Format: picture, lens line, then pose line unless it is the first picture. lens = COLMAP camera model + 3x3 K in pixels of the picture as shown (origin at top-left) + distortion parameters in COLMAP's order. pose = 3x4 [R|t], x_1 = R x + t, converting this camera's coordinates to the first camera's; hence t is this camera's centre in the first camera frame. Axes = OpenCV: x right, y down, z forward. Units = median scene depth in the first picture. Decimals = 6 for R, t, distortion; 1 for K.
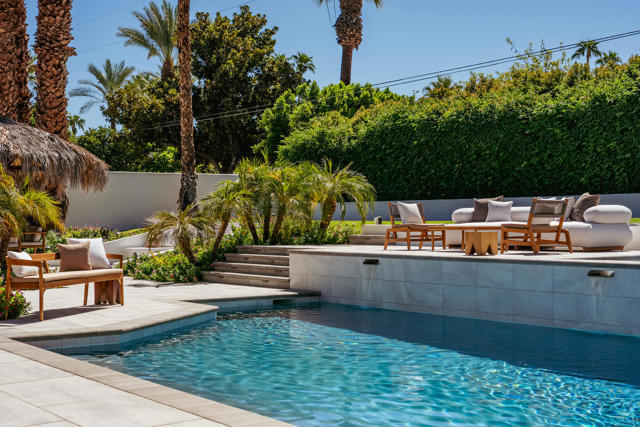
lens RADIAL K [[931.8, 0, 320.0], [0, 931.8, 213.5], [0, 0, 1]] dist [0.024913, 0.048750]
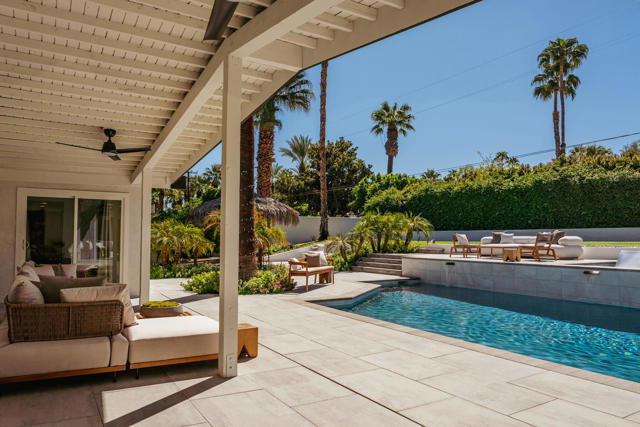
lens RADIAL K [[446.3, 0, 320.0], [0, 446.3, 213.5], [0, 0, 1]] dist [-0.004285, -0.000058]
pose [[0.995992, 0.002484, -0.089408, -0.101218], [-0.006704, 0.998876, -0.046929, -0.006841], [0.089191, 0.047340, 0.994889, 0.003193]]
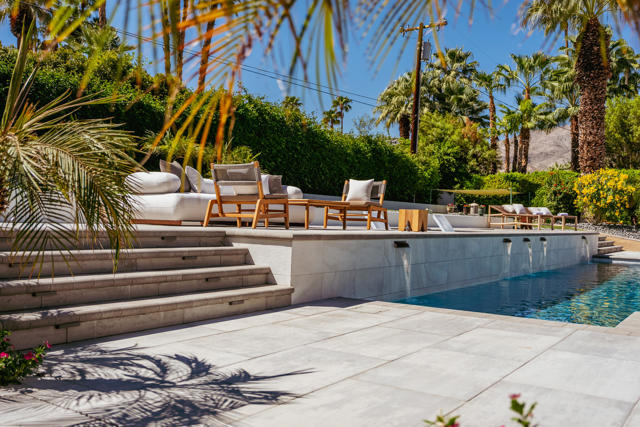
lens RADIAL K [[627.3, 0, 320.0], [0, 627.3, 213.5], [0, 0, 1]] dist [0.012395, 0.003654]
pose [[-0.350905, 0.007805, 0.936379, -0.308202], [-0.031712, 0.999293, -0.020213, 0.027658], [-0.935874, -0.036787, -0.350409, 0.901385]]
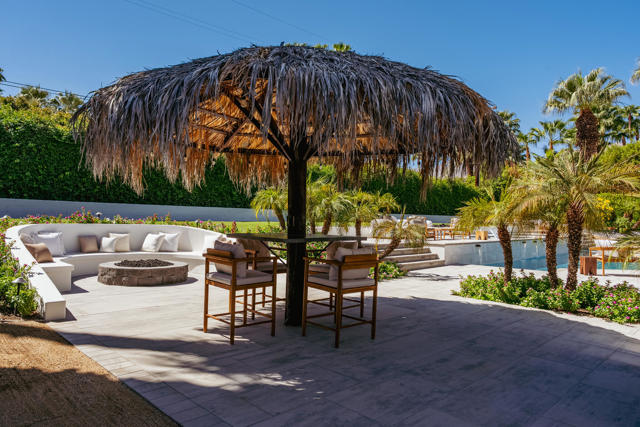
lens RADIAL K [[446.3, 0, 320.0], [0, 446.3, 213.5], [0, 0, 1]] dist [-0.004285, -0.000058]
pose [[-0.170687, 0.019472, 0.985133, -0.671564], [-0.019337, 0.999546, -0.023107, 0.005045], [-0.985136, -0.022994, -0.170233, 1.116531]]
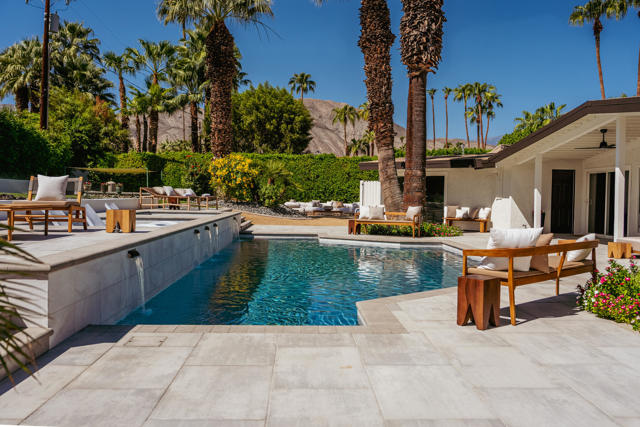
lens RADIAL K [[573.6, 0, 320.0], [0, 573.6, 213.5], [0, 0, 1]] dist [0.013374, 0.012434]
pose [[-0.835339, -0.018074, 0.549438, -0.238056], [-0.009002, 0.999775, 0.019202, 0.006396], [-0.549662, 0.011094, -0.835314, 0.938553]]
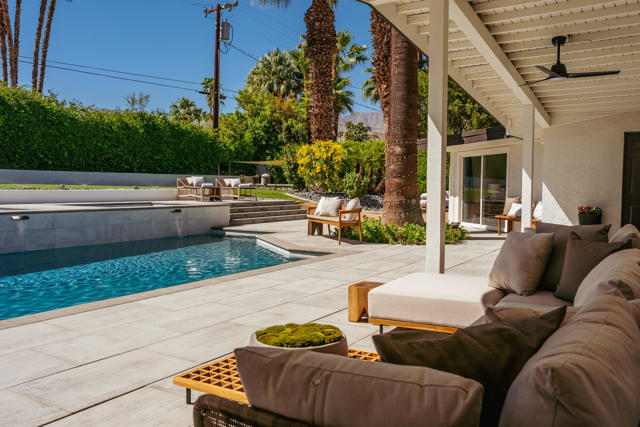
lens RADIAL K [[550.2, 0, 320.0], [0, 550.2, 213.5], [0, 0, 1]] dist [-0.001084, -0.001115]
pose [[-0.380496, -0.037479, 0.924023, -0.404509], [-0.006498, 0.999262, 0.037855, 0.006275], [-0.924760, 0.008399, -0.380459, 0.386434]]
